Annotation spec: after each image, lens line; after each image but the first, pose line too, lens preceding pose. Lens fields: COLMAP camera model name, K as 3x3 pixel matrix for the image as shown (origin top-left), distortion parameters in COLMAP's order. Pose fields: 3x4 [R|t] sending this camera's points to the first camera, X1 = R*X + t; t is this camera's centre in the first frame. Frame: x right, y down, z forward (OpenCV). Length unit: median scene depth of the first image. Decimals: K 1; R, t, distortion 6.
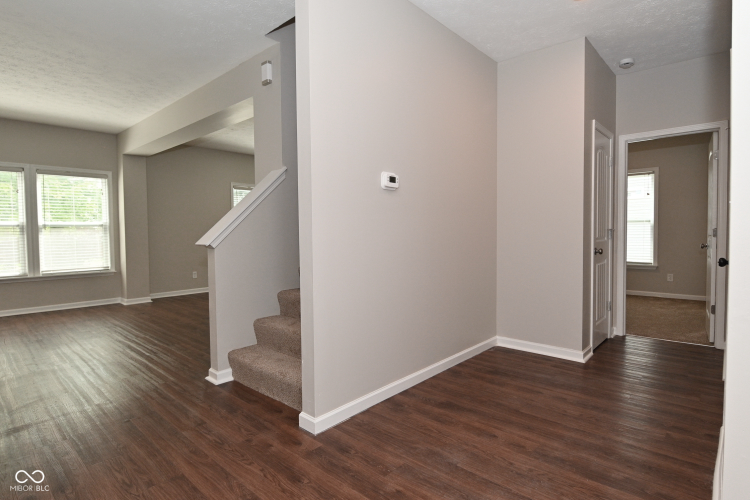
lens RADIAL K [[393.7, 0, 379.3], [0, 393.7, 245.4], [0, 0, 1]] dist [0.000762, -0.014148]
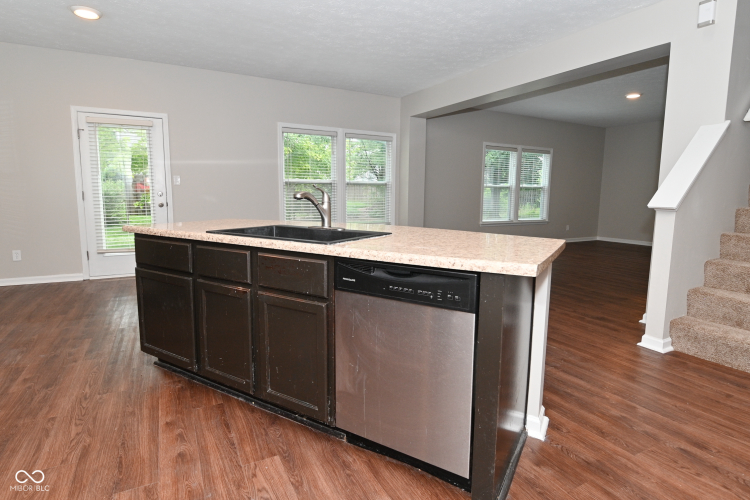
lens RADIAL K [[393.7, 0, 376.8], [0, 393.7, 247.2], [0, 0, 1]] dist [0.000762, -0.014148]
pose [[0.942431, 0.059404, -0.329082, -0.783130], [-0.025118, 0.993890, 0.107477, 0.007692], [0.333456, -0.093024, 0.938165, -0.122390]]
